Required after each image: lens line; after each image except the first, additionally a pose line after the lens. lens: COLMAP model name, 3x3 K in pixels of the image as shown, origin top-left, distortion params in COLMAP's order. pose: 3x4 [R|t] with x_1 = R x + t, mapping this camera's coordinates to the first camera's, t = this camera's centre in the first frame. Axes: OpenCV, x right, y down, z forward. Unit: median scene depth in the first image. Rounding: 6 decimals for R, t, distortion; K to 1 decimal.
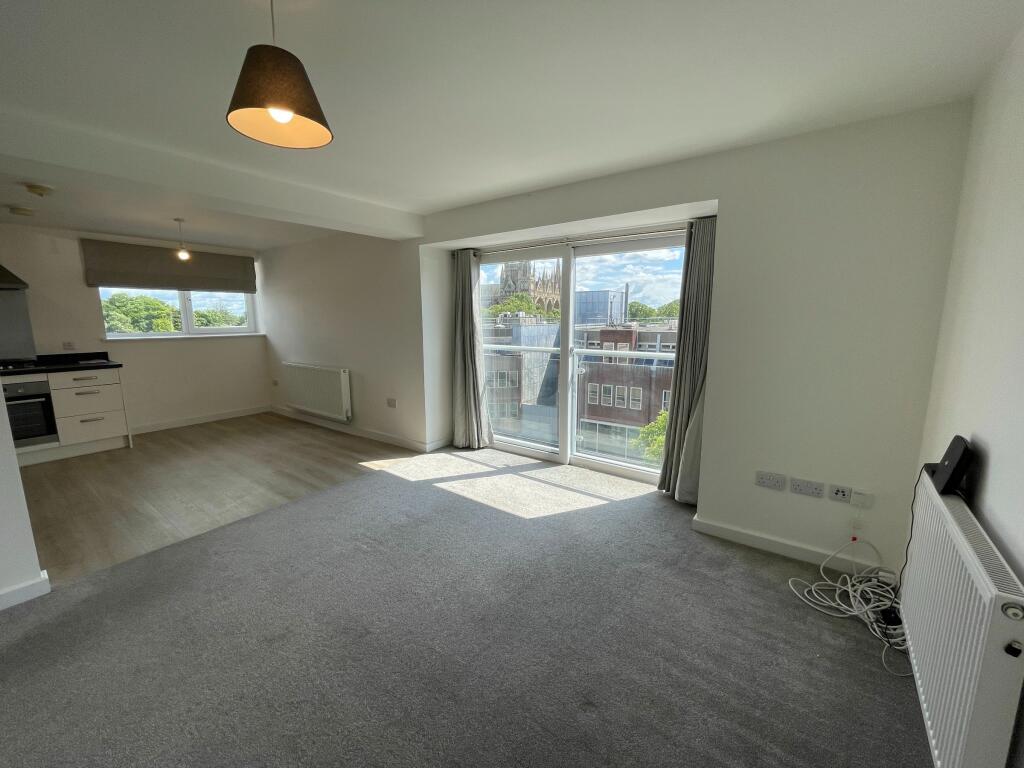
lens RADIAL K [[416.4, 0, 507.1], [0, 416.4, 382.2], [0, 0, 1]] dist [-0.001515, 0.000014]
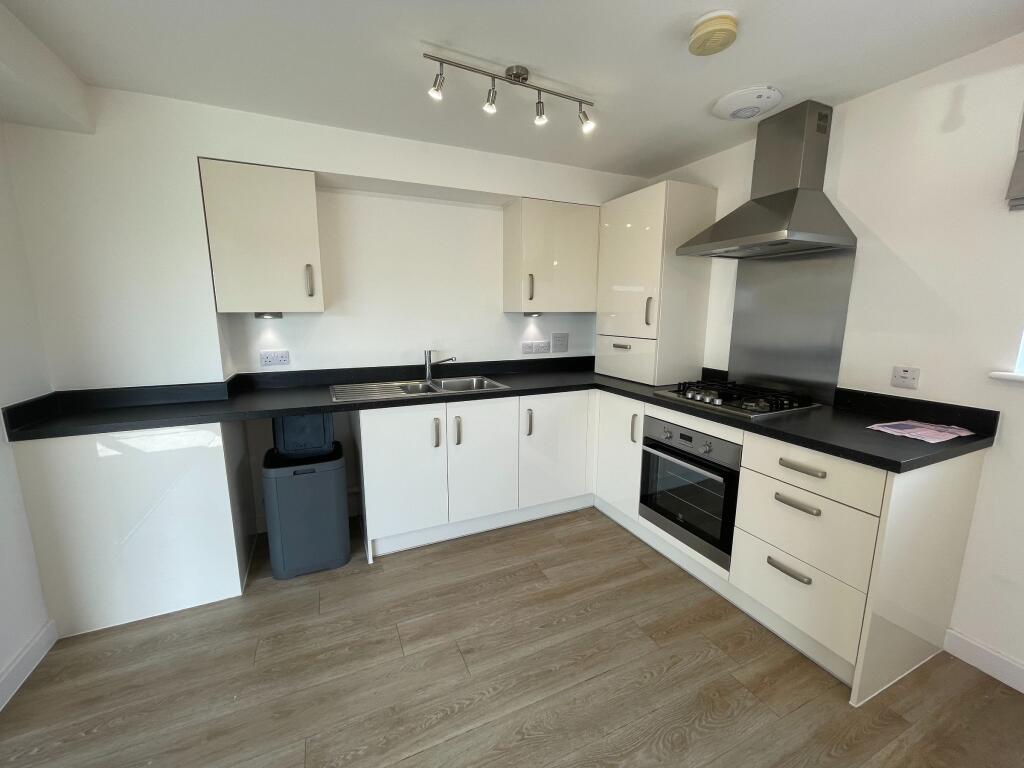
lens RADIAL K [[416.4, 0, 507.1], [0, 416.4, 382.2], [0, 0, 1]] dist [-0.001515, 0.000014]
pose [[-0.481630, 0.153011, -0.862914, -0.578757], [-0.139155, 0.958796, 0.247681, -0.139644], [0.865256, 0.239369, -0.440493, 0.922018]]
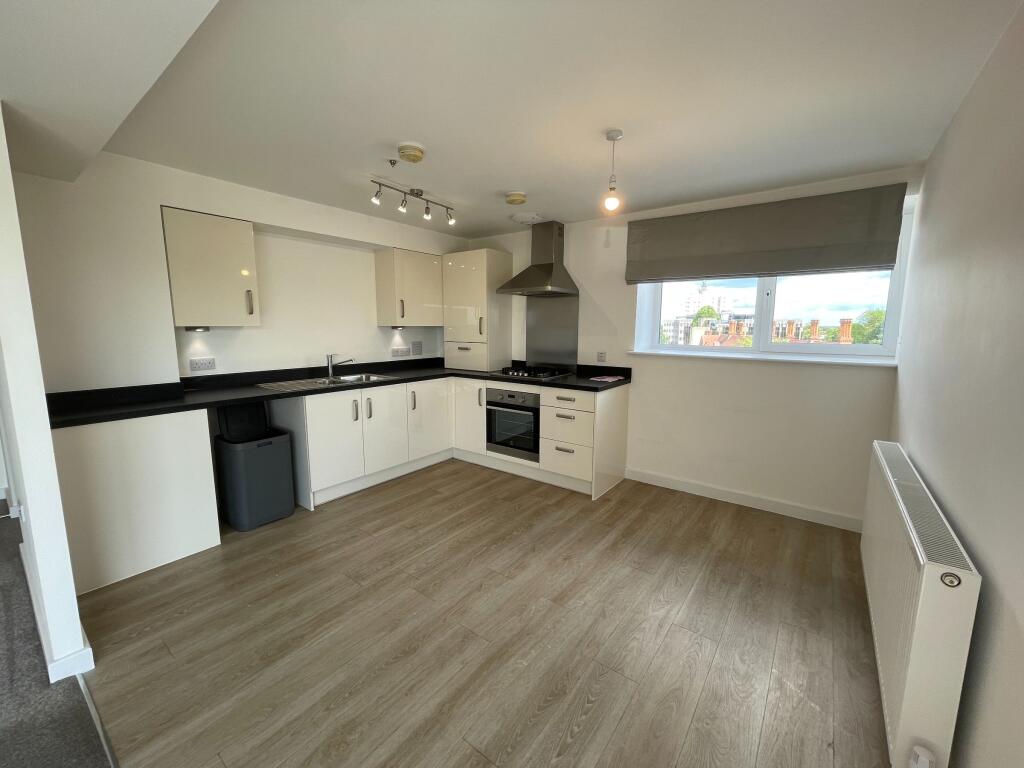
lens RADIAL K [[416.4, 0, 507.1], [0, 416.4, 382.2], [0, 0, 1]] dist [-0.001515, 0.000014]
pose [[-0.009621, 0.140137, -0.990085, -0.225992], [-0.162942, 0.976678, 0.139822, -0.134521], [0.986589, 0.162672, 0.013437, 0.877466]]
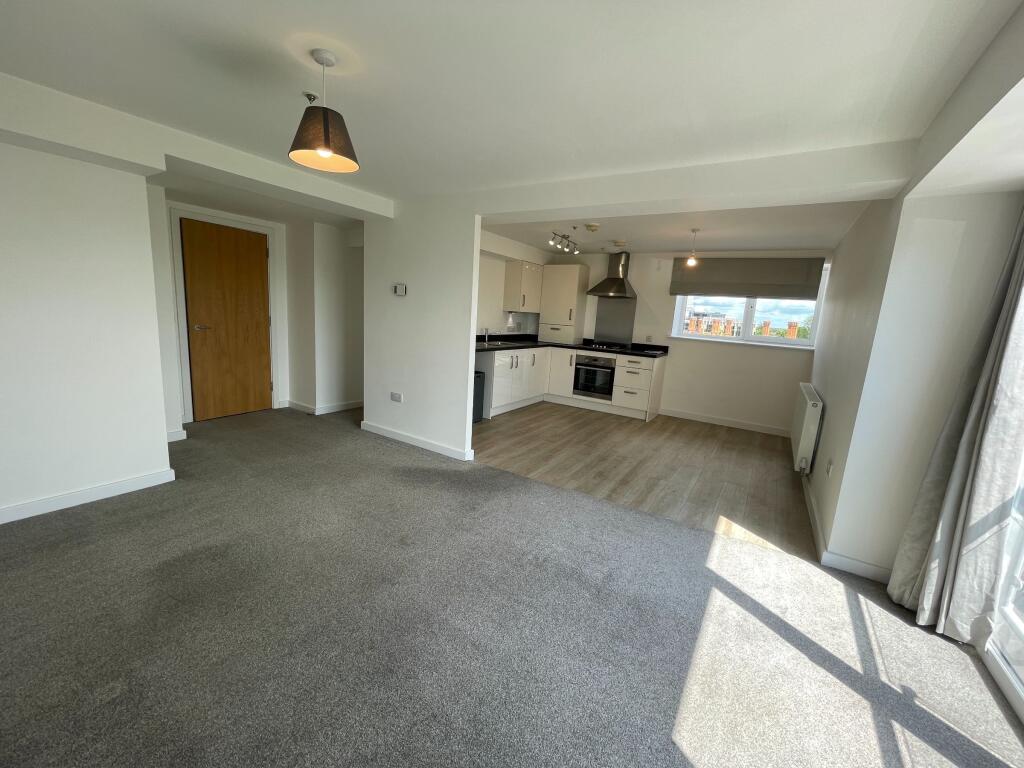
lens RADIAL K [[416.4, 0, 507.1], [0, 416.4, 382.2], [0, 0, 1]] dist [-0.001515, 0.000014]
pose [[0.070058, 0.177820, -0.981566, 0.299447], [-0.222154, 0.962054, 0.158430, -0.068738], [0.972491, 0.206959, 0.106903, 0.469912]]
